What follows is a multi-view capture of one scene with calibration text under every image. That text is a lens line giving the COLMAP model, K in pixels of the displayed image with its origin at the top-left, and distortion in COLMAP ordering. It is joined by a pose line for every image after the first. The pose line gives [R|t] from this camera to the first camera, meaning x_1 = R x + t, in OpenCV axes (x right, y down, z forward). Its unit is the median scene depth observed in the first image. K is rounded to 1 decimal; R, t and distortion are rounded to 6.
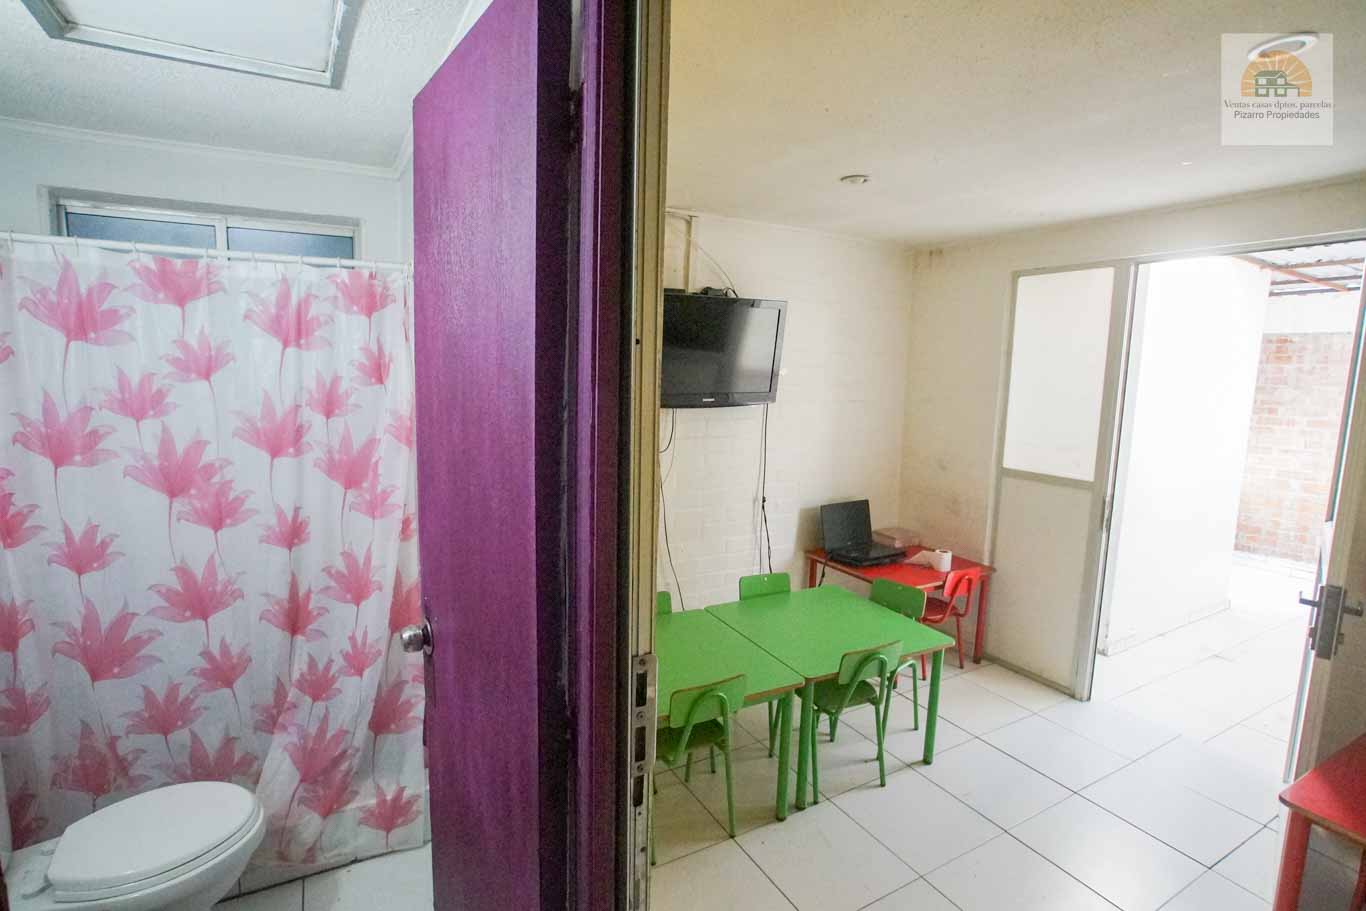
lens RADIAL K [[660.1, 0, 658.9], [0, 660.1, 450.7], [0, 0, 1]] dist [-0.052745, 0.013137]
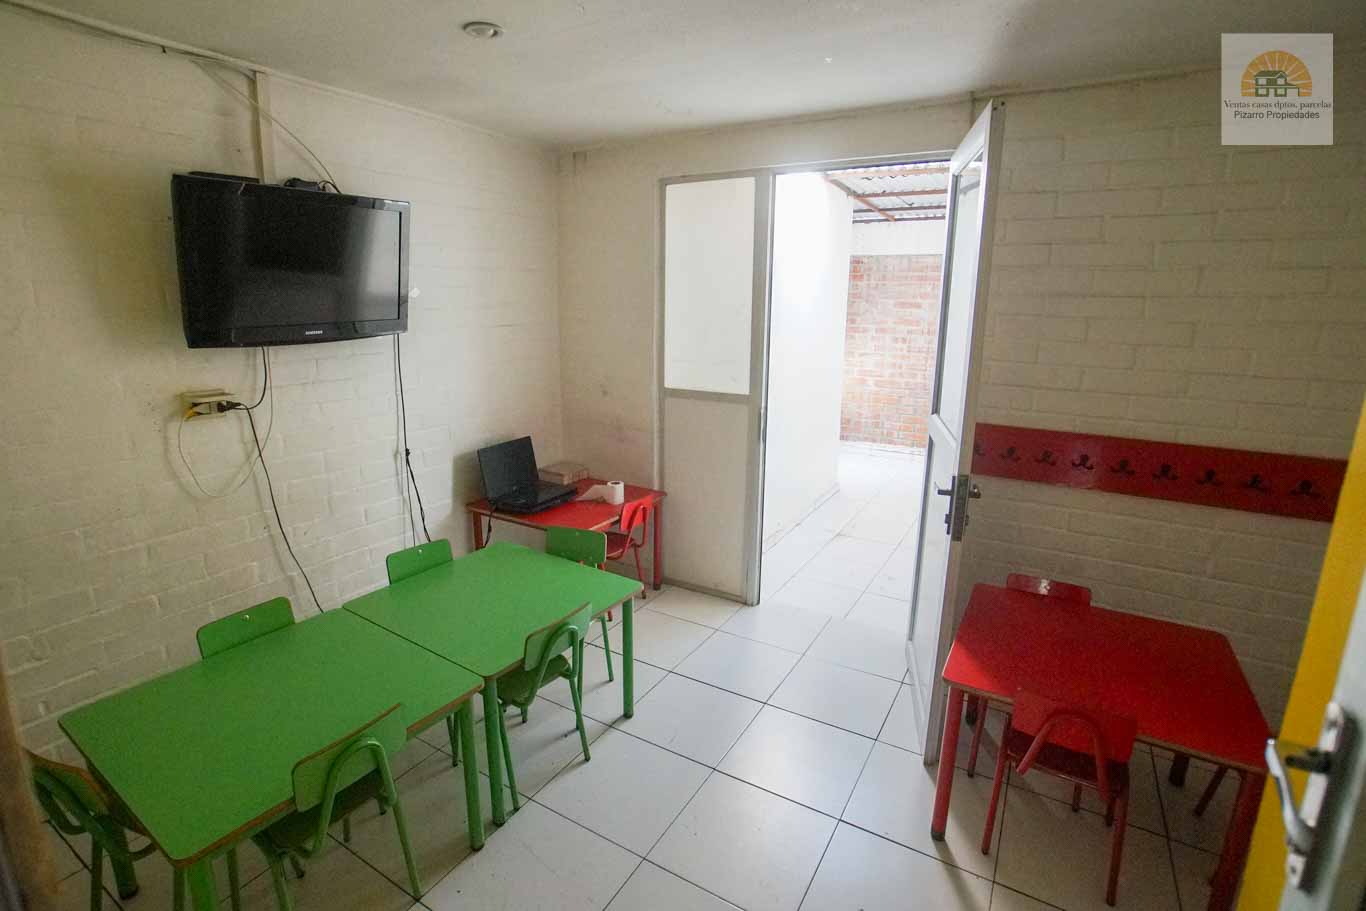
lens RADIAL K [[660.1, 0, 674.6], [0, 660.1, 442.6], [0, 0, 1]] dist [-0.052745, 0.013137]
pose [[0.855353, -0.124504, 0.502862, 0.040014], [0.076939, 0.990456, 0.114356, -0.005139], [-0.512300, -0.059125, 0.856769, 0.151612]]
